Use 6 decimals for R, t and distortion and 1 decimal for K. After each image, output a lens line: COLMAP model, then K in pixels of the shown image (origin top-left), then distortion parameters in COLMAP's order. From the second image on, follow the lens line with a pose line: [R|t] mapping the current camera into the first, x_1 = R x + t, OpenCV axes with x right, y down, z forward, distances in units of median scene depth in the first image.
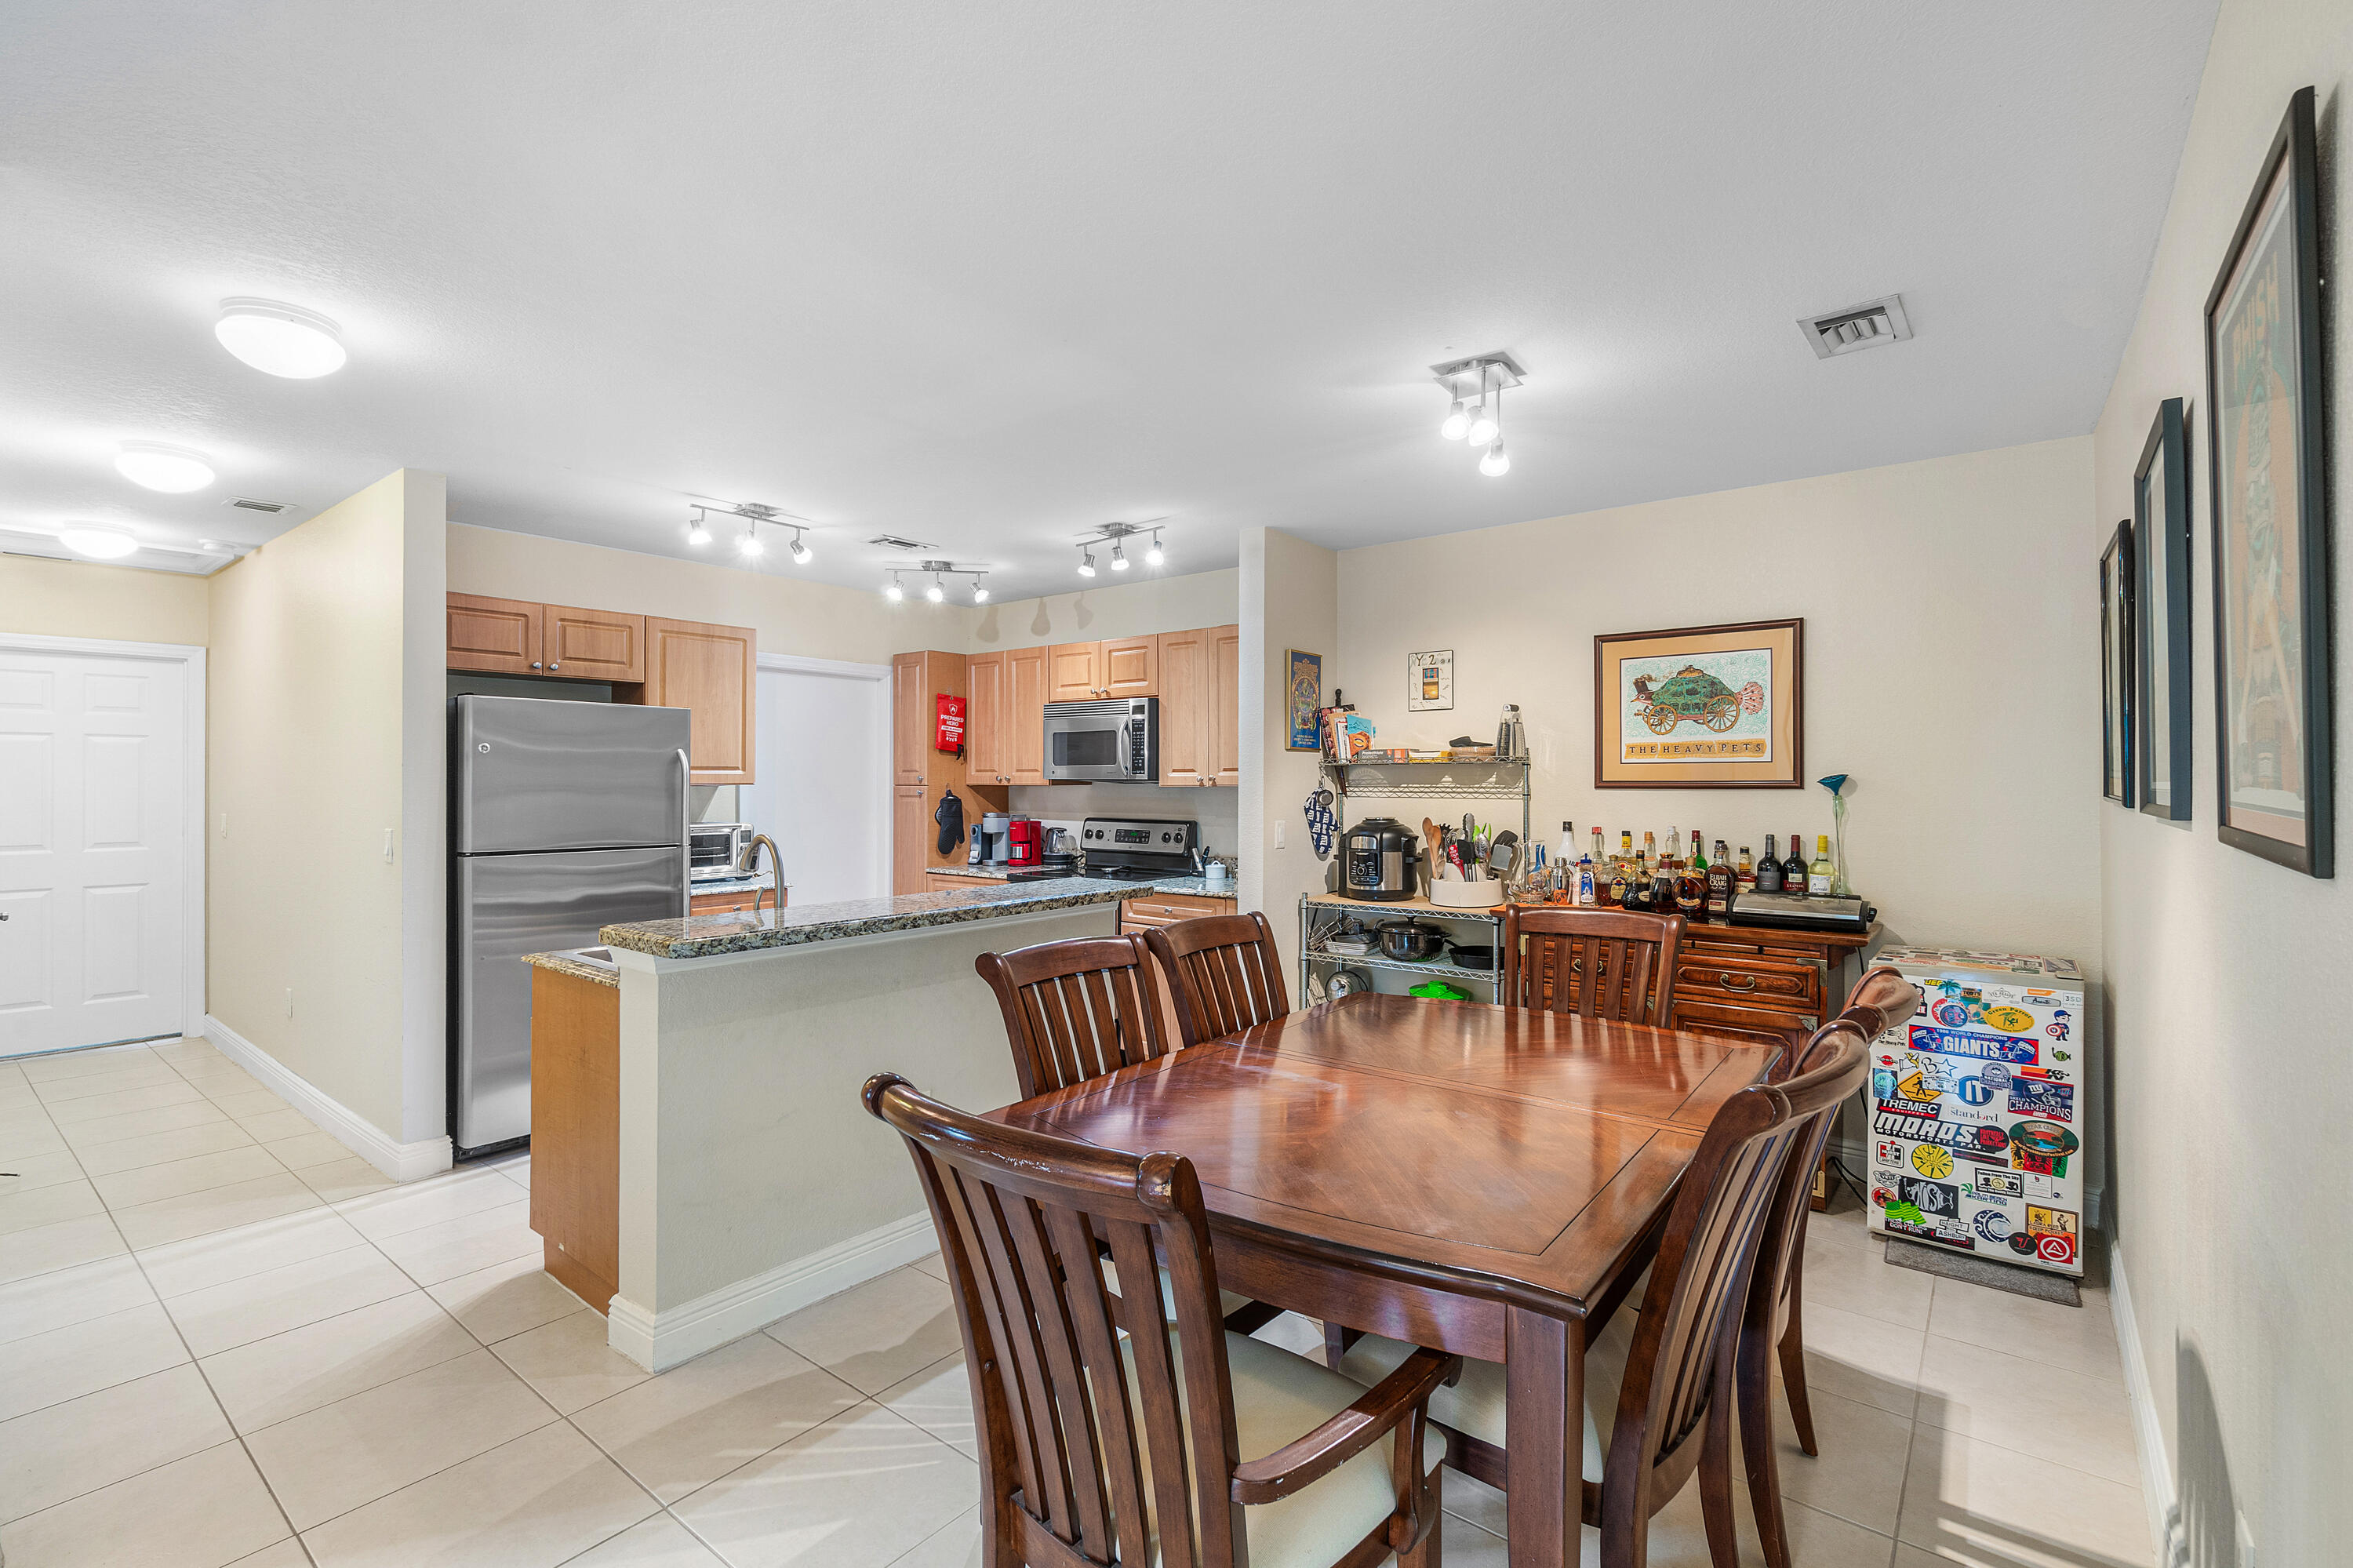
lens RADIAL K [[1036.7, 0, 1177.8], [0, 1036.7, 781.3], [0, 0, 1]] dist [-0.000610, -0.000043]
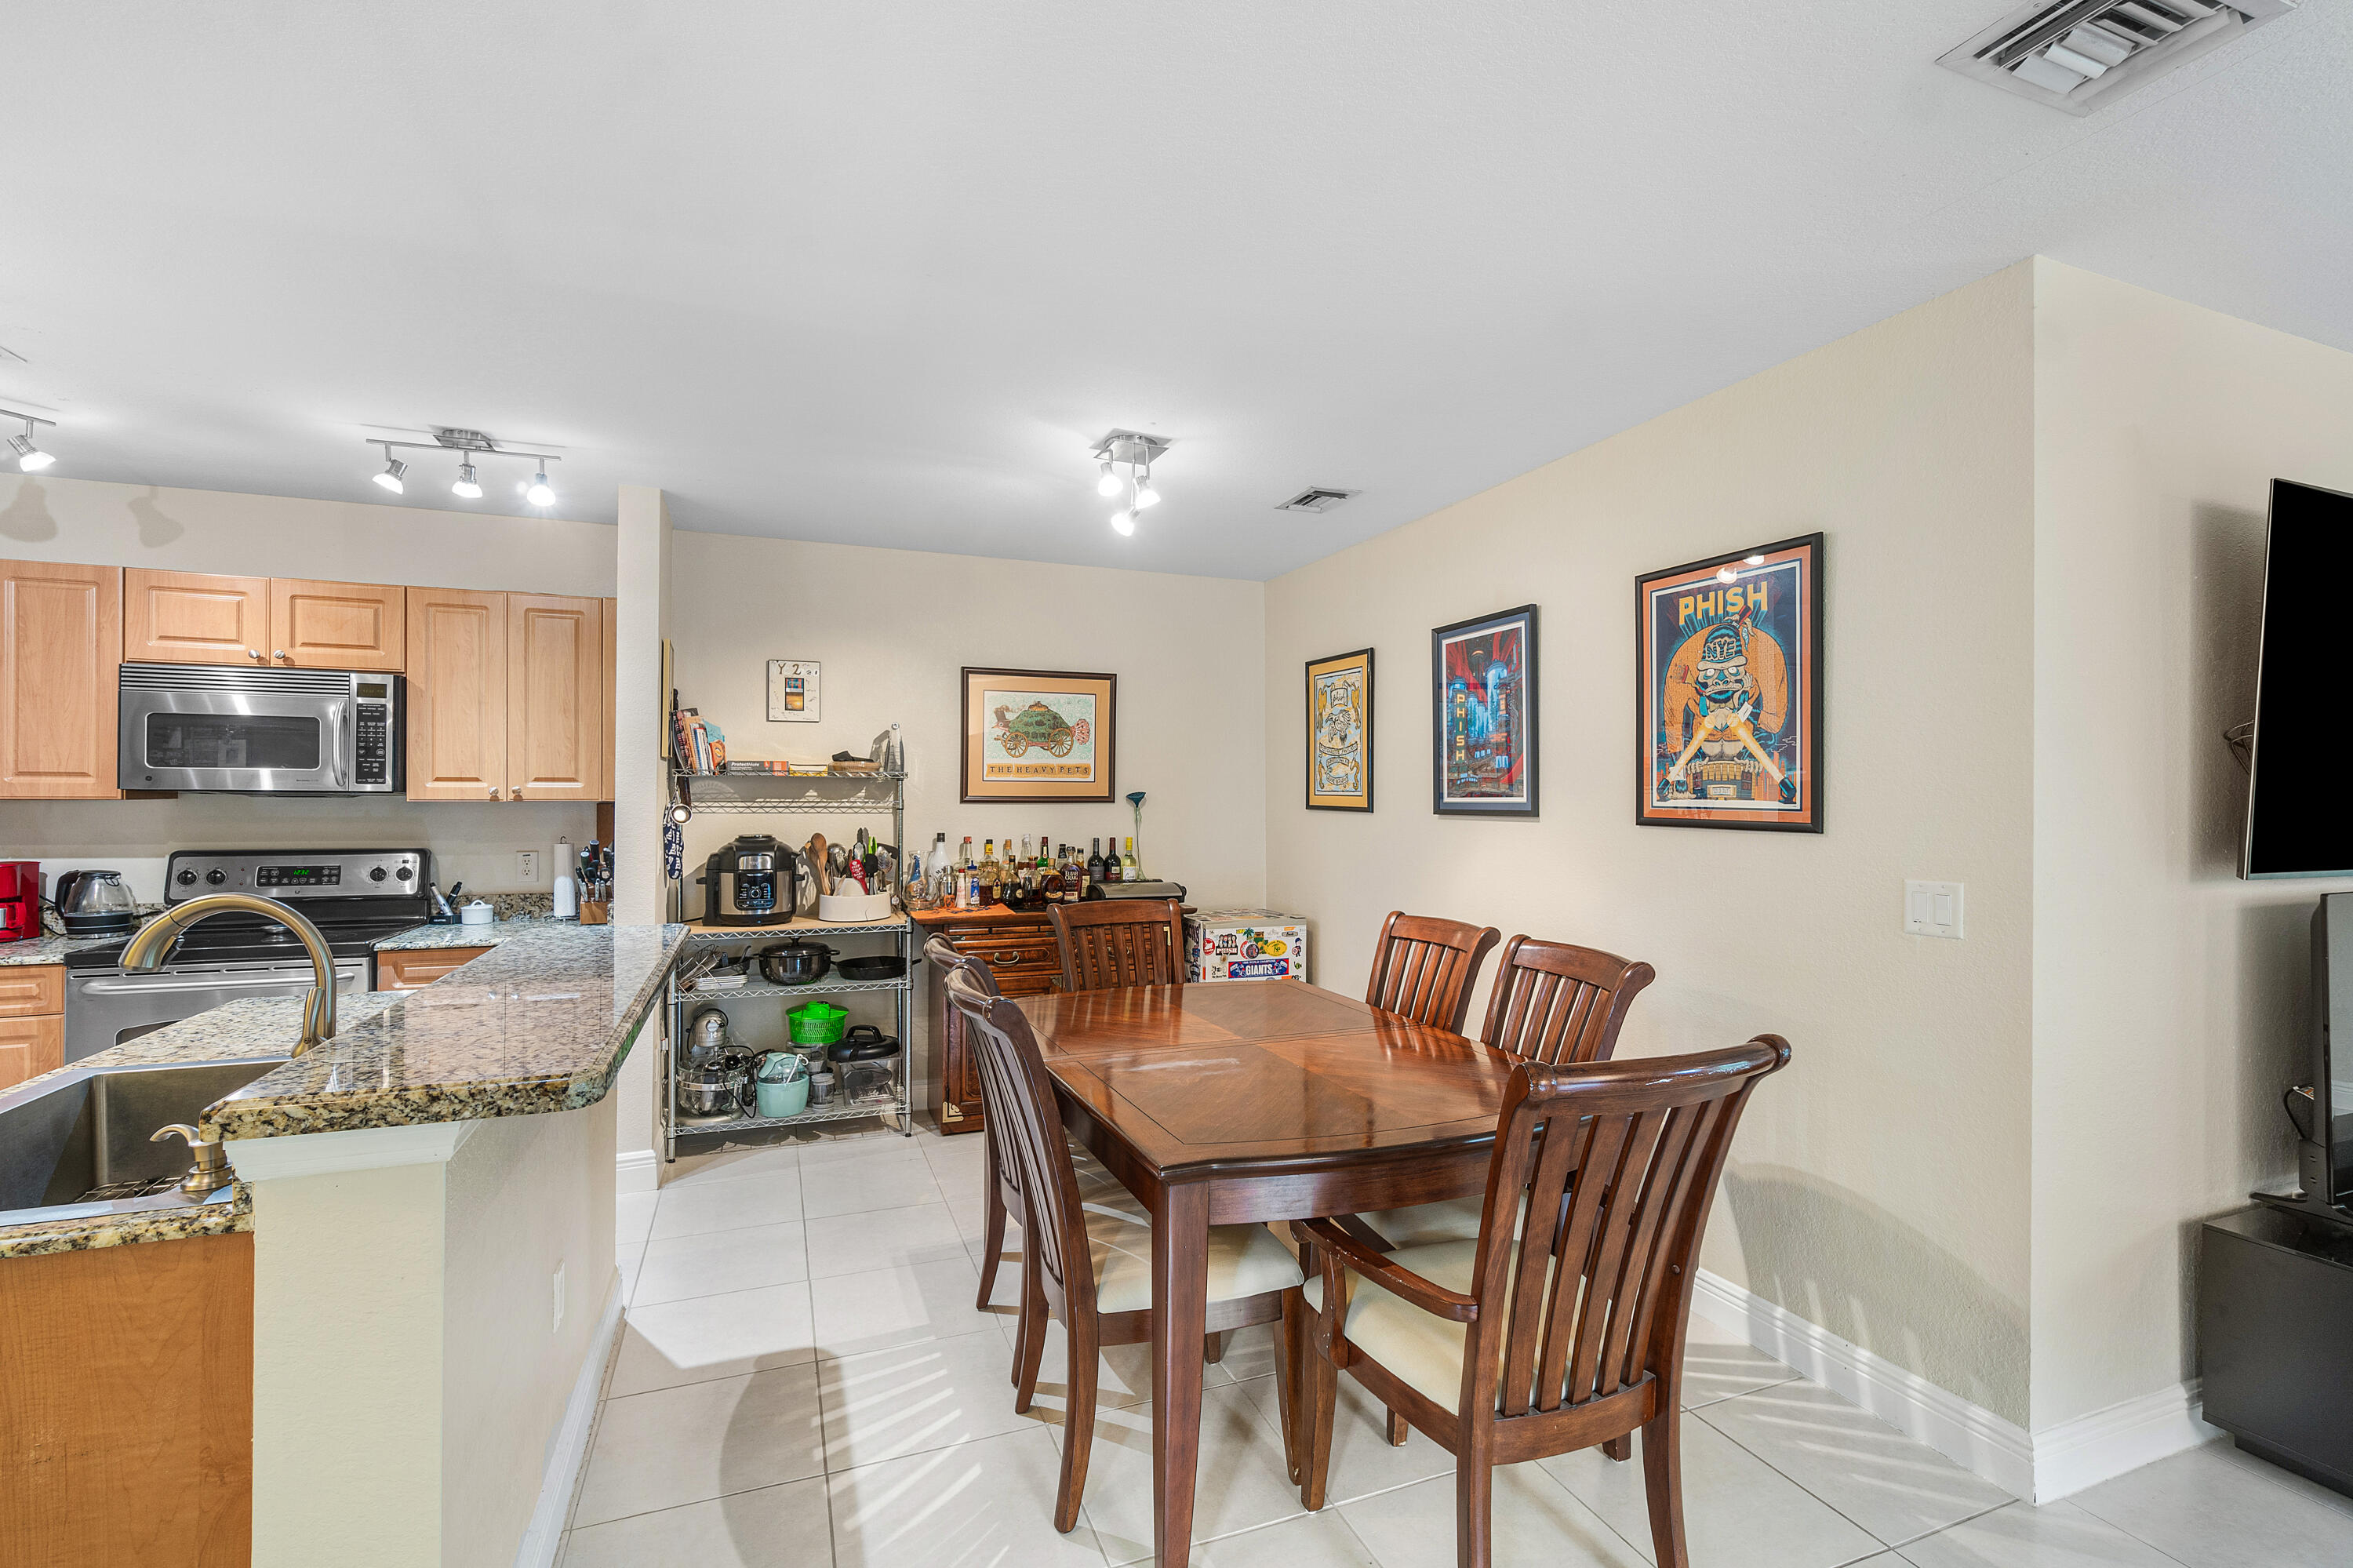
lens RADIAL K [[1032.3, 0, 1163.7], [0, 1032.3, 794.4], [0, 0, 1]] dist [-0.001809, -0.000501]
pose [[0.513906, 0.004990, 0.857832, -0.416346], [-0.003190, 0.999987, -0.003906, 0.001412], [-0.857840, -0.000730, 0.513916, 0.222812]]
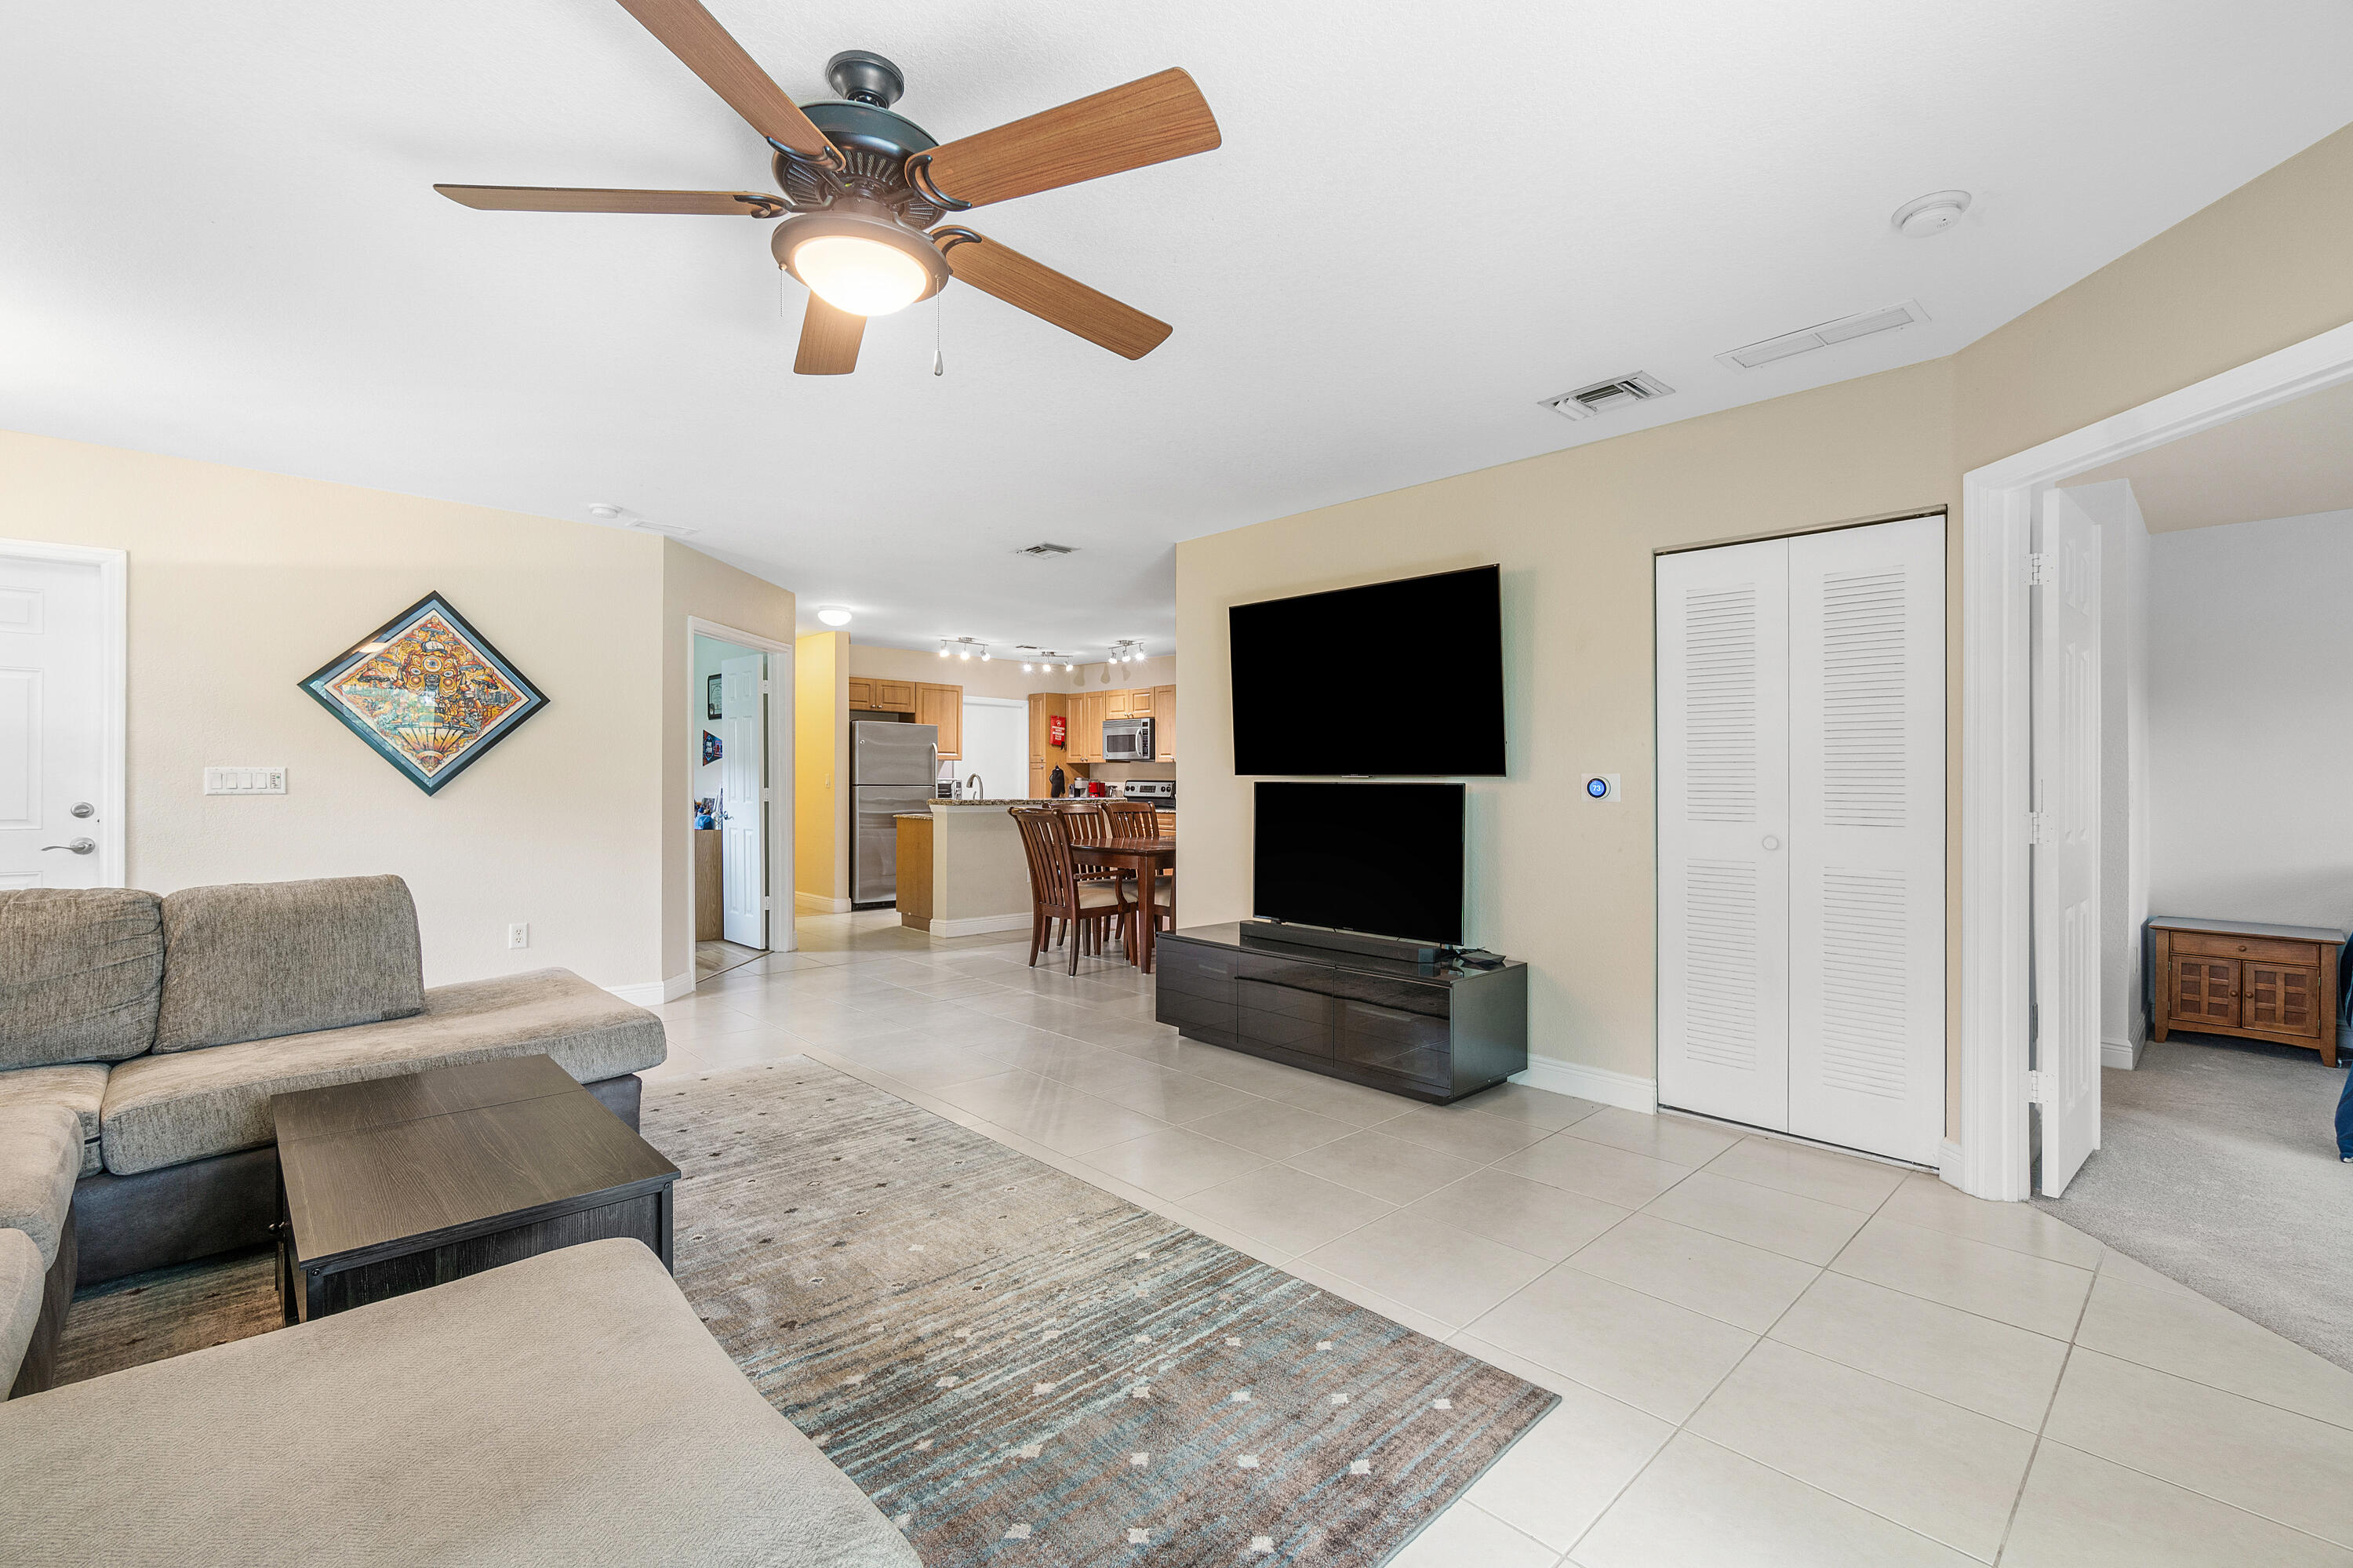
lens RADIAL K [[1019.9, 0, 1182.7], [0, 1019.9, 755.3], [0, 0, 1]] dist [-0.001405, -0.000466]
pose [[0.990610, 0.000996, -0.136714, 0.354076], [-0.003917, 0.999770, -0.021099, 0.038311], [0.136662, 0.021437, 0.990386, -1.100869]]
